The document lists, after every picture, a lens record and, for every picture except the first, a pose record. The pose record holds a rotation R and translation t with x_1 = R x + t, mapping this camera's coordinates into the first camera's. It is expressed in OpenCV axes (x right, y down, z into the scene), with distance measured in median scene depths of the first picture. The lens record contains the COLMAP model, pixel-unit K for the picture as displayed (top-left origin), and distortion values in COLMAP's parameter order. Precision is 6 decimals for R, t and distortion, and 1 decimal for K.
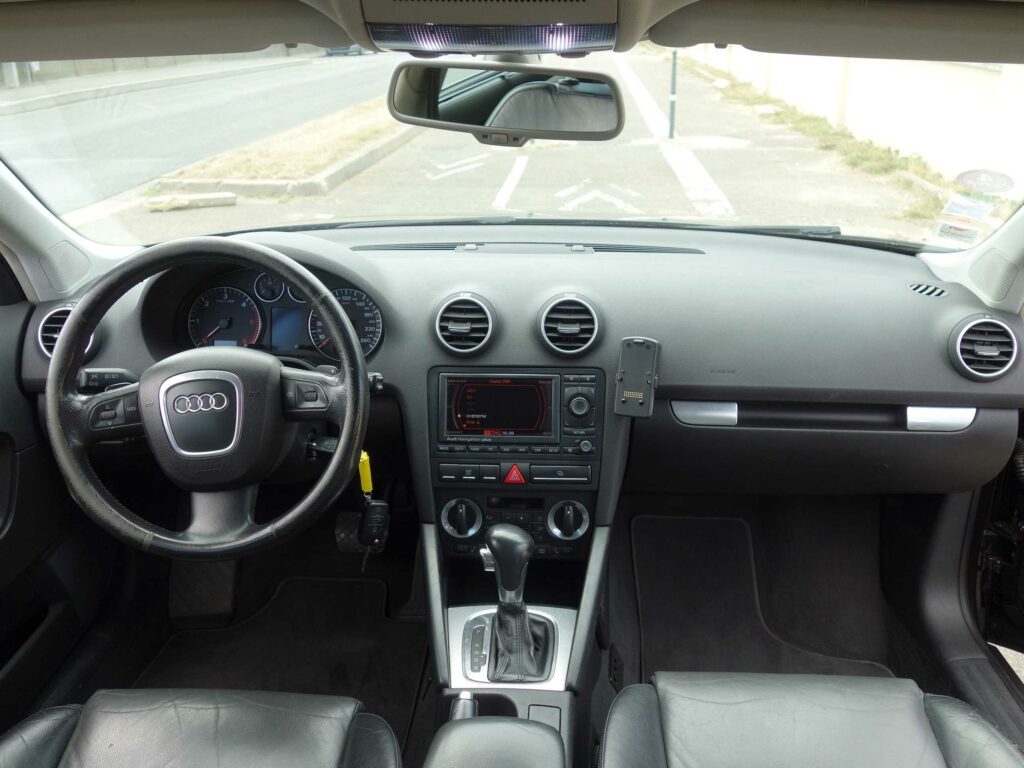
lens RADIAL K [[904.5, 0, 503.6], [0, 904.5, 392.1], [0, 0, 1]] dist [0.016794, -0.006967]
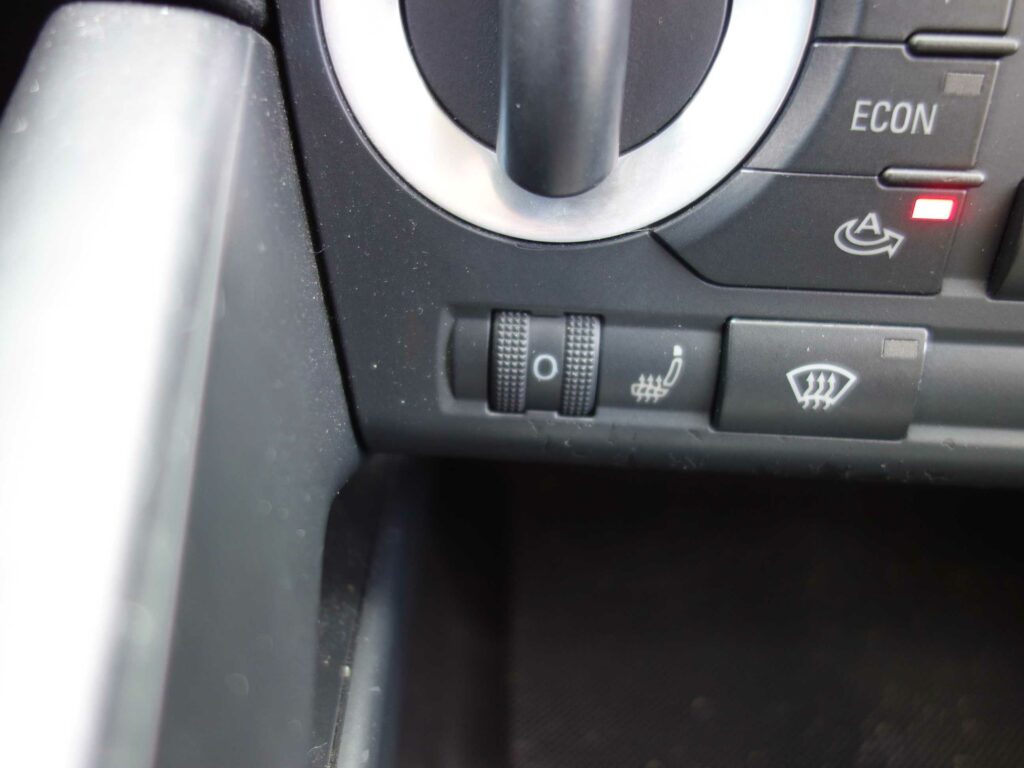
lens RADIAL K [[904.5, 0, 511.7], [0, 904.5, 382.5], [0, 0, 1]] dist [0.016794, -0.006967]
pose [[0.999269, 0.038025, 0.003904, -0.051474], [-0.038164, 0.986748, 0.157711, 0.165625], [0.002145, -0.157744, 0.987478, 0.936188]]
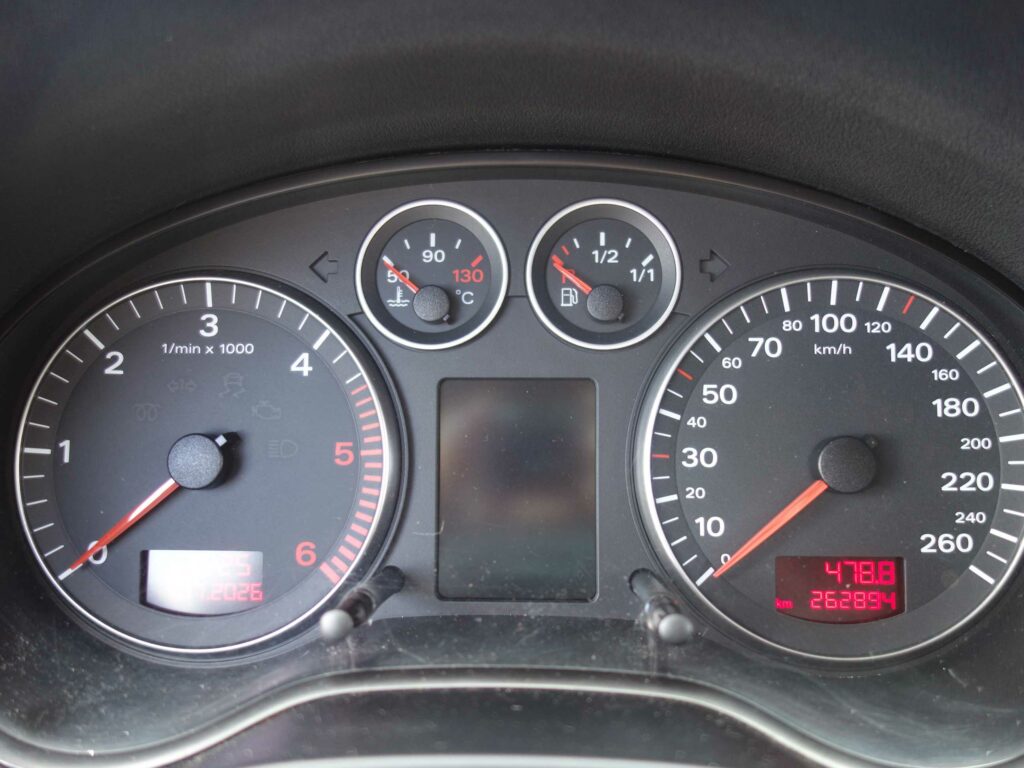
lens RADIAL K [[904.5, 0, 519.7], [0, 904.5, 390.0], [0, 0, 1]] dist [0.016794, -0.006967]
pose [[0.999866, -0.012822, 0.010195, -0.267231], [0.013826, 0.994332, -0.105418, -0.077183], [-0.008786, 0.105545, 0.994376, 0.890205]]
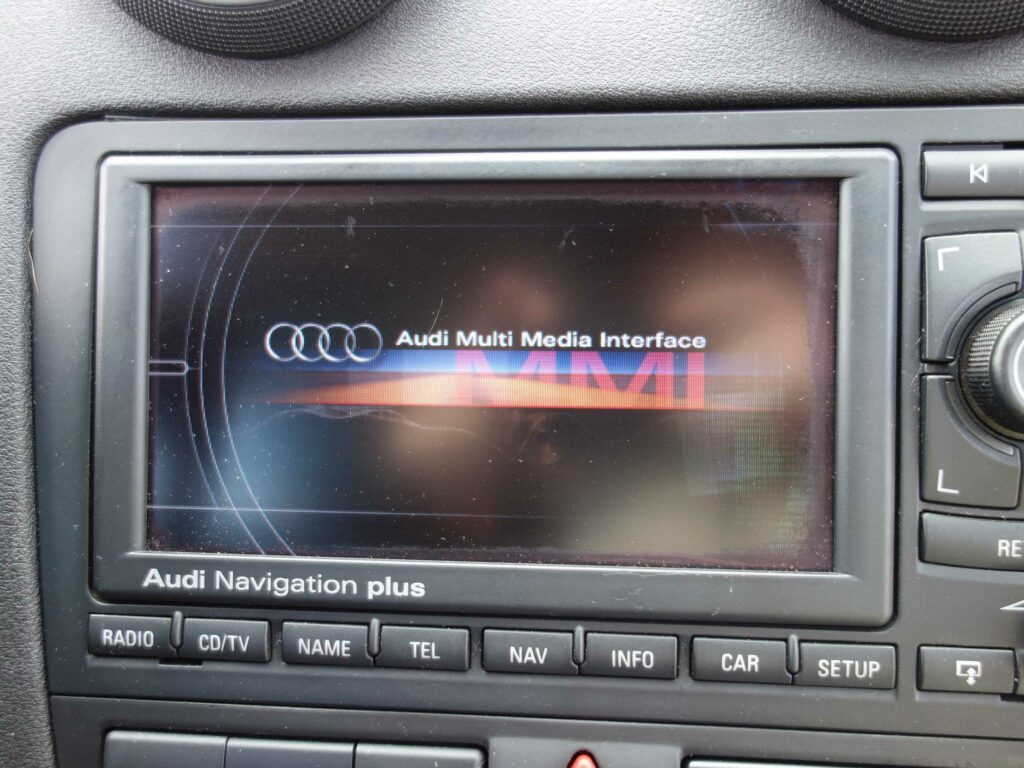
lens RADIAL K [[904.5, 0, 514.2], [0, 904.5, 377.2], [0, 0, 1]] dist [0.016794, -0.006967]
pose [[0.999395, -0.001281, -0.034742, 0.006099], [0.002681, 0.999184, 0.040294, 0.011310], [0.034662, -0.040363, 0.998584, 0.851809]]
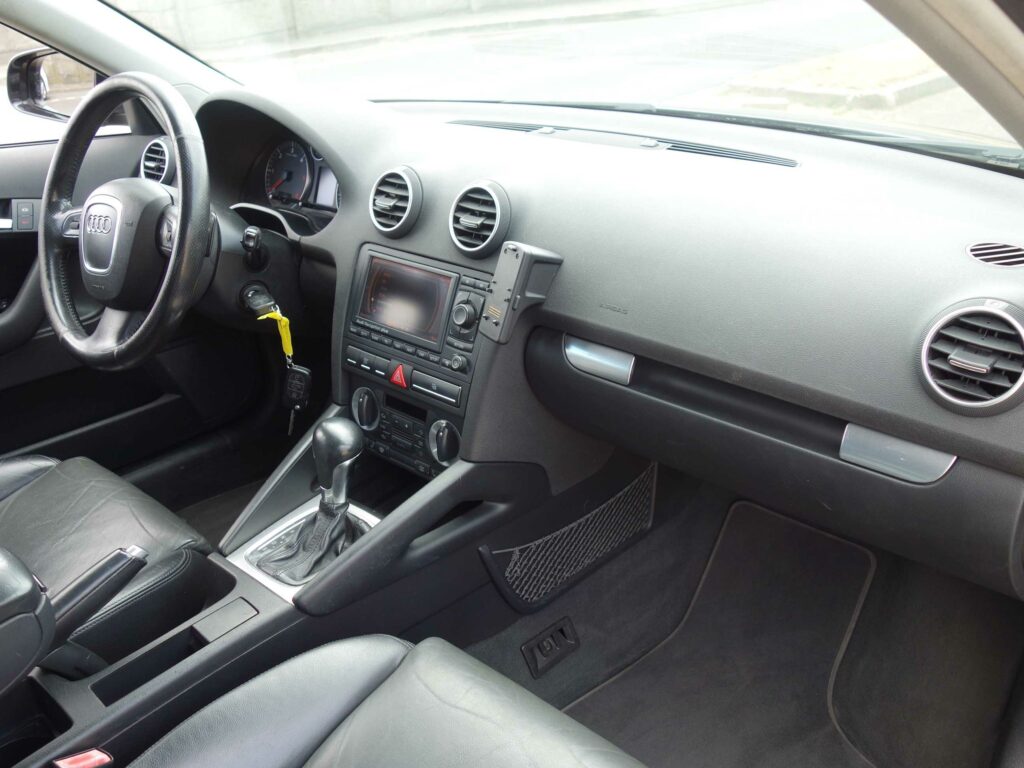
lens RADIAL K [[904.5, 0, 504.5], [0, 904.5, 386.4], [0, 0, 1]] dist [0.016794, -0.006967]
pose [[0.774032, 0.253589, -0.580144, 0.617334], [-0.205645, 0.967302, 0.148448, -0.052842], [0.598819, 0.004400, 0.800872, 0.344319]]
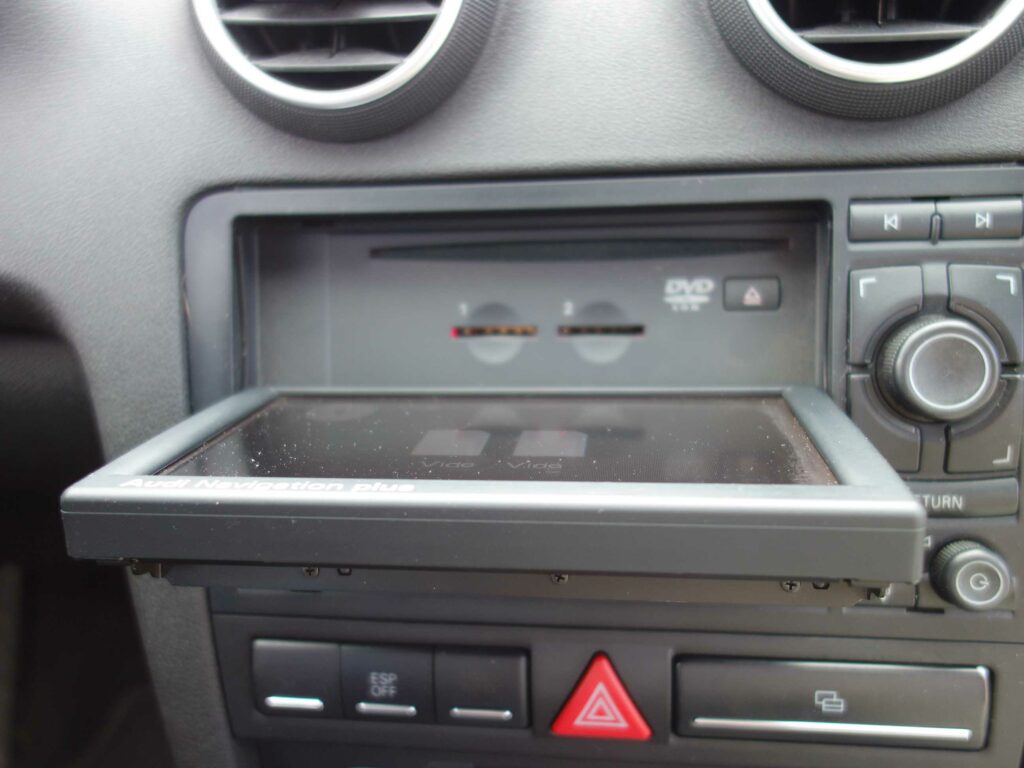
lens RADIAL K [[904.5, 0, 513.1], [0, 904.5, 383.9], [0, 0, 1]] dist [0.016794, -0.006967]
pose [[0.996526, -0.017498, -0.081426, 0.010427], [0.025897, 0.994316, 0.103272, -0.002906], [0.079156, -0.105022, 0.991315, 0.800180]]
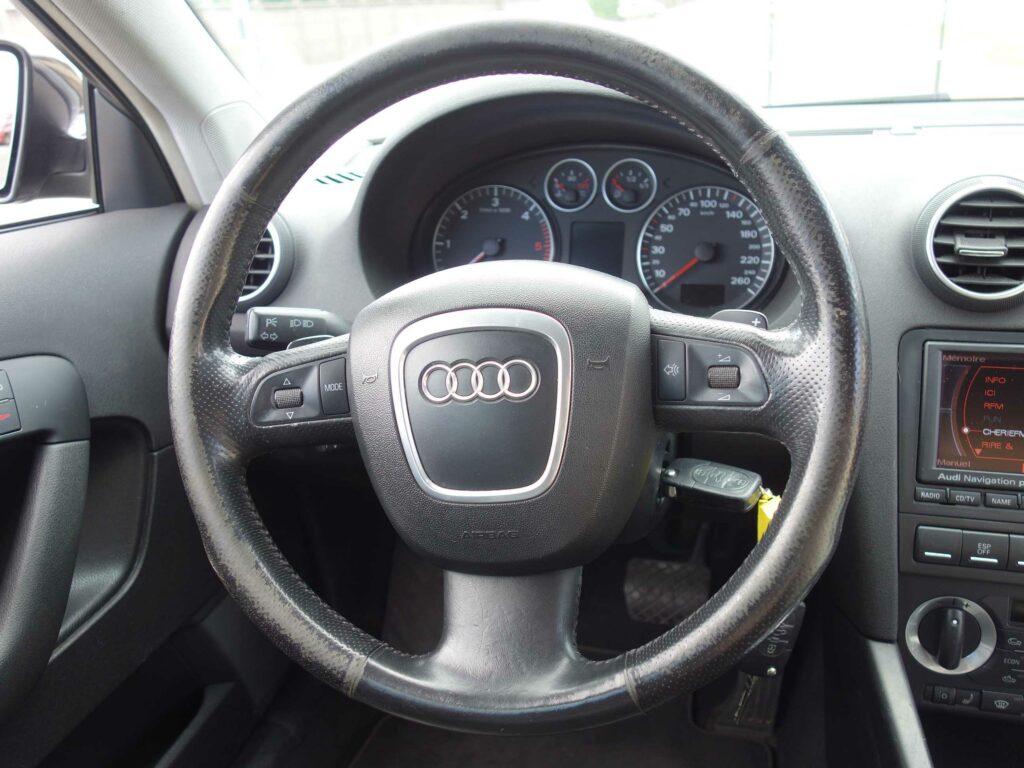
lens RADIAL K [[904.5, 0, 512.5], [0, 904.5, 388.6], [0, 0, 1]] dist [0.016794, -0.006967]
pose [[0.977661, 0.043007, -0.205740, -0.189191], [-0.041391, 0.999069, 0.012154, 0.008044], [0.206071, -0.003367, 0.978531, 0.475676]]
